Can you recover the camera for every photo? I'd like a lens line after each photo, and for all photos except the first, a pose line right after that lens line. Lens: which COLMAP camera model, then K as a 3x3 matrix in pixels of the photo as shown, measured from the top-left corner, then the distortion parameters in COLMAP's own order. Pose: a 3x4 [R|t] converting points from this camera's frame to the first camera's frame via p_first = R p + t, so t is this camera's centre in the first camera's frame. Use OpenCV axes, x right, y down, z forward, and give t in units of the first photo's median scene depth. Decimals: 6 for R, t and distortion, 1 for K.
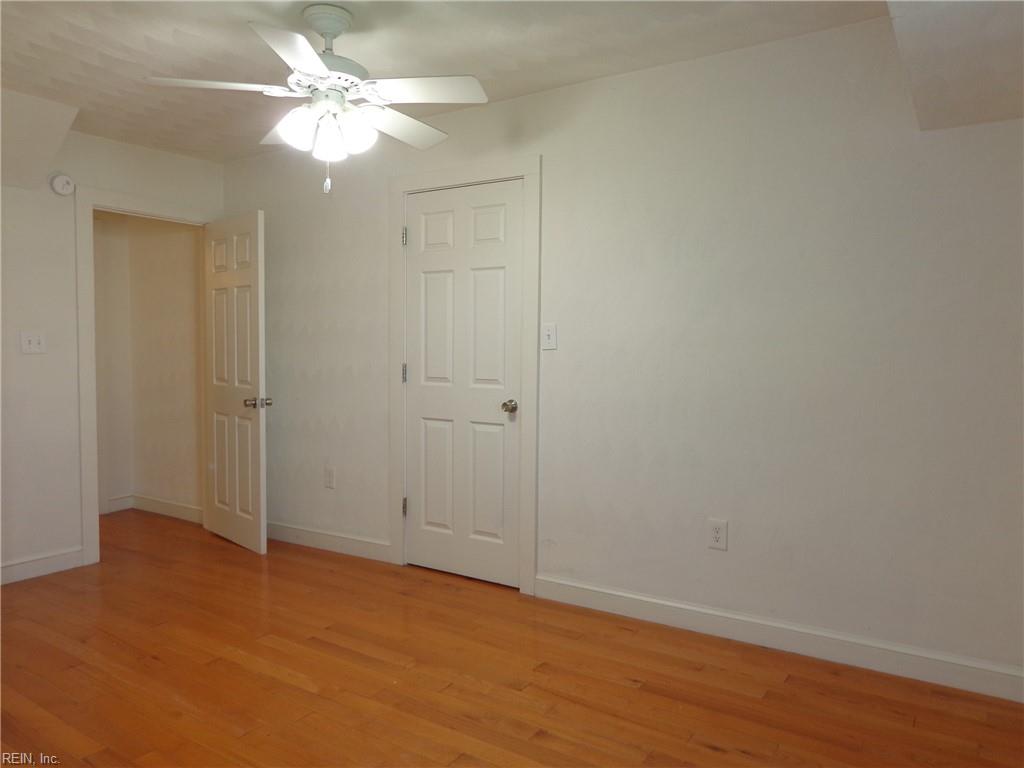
lens RADIAL K [[718.7, 0, 514.0], [0, 718.7, 381.8], [0, 0, 1]] dist [-0.005399, 0.004539]
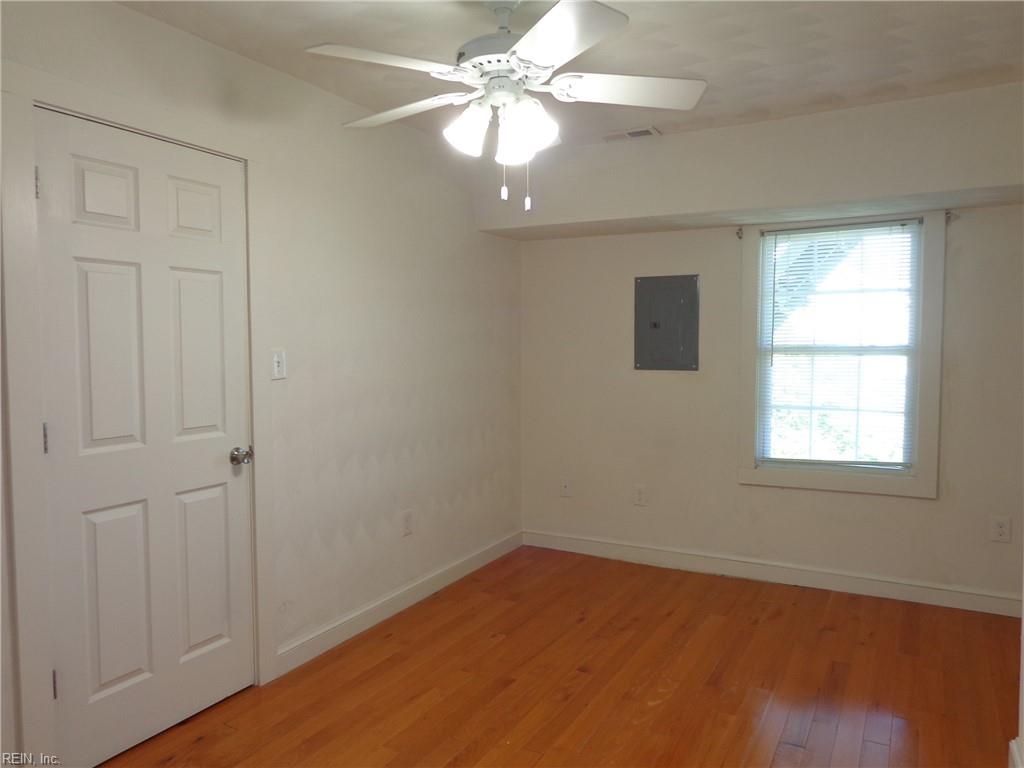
lens RADIAL K [[718.7, 0, 510.7], [0, 718.7, 383.7], [0, 0, 1]] dist [-0.005399, 0.004539]
pose [[-0.064127, -0.066064, 0.995753, -0.767642], [0.052476, 0.996203, 0.069473, -0.079702], [-0.996561, 0.056708, -0.060416, 0.742257]]
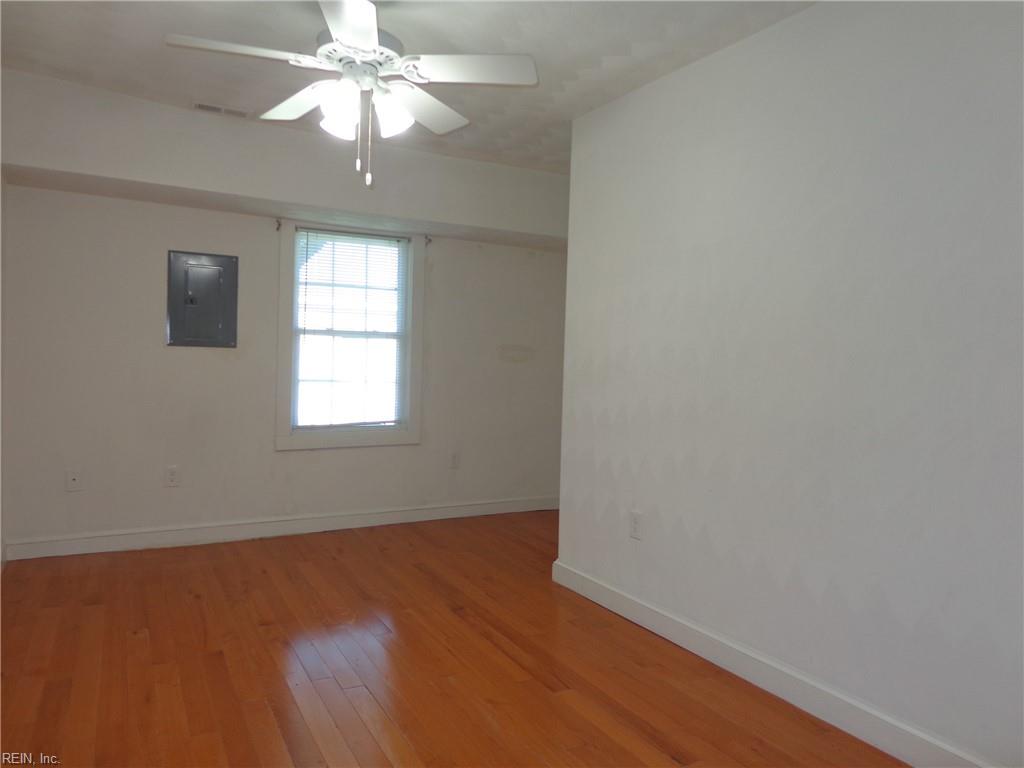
lens RADIAL K [[718.7, 0, 516.8], [0, 718.7, 385.2], [0, 0, 1]] dist [-0.005399, 0.004539]
pose [[-0.882815, -0.050456, 0.467003, -0.624593], [-0.011237, 0.996198, 0.086390, -0.052240], [-0.469586, 0.071019, -0.880026, 1.218695]]
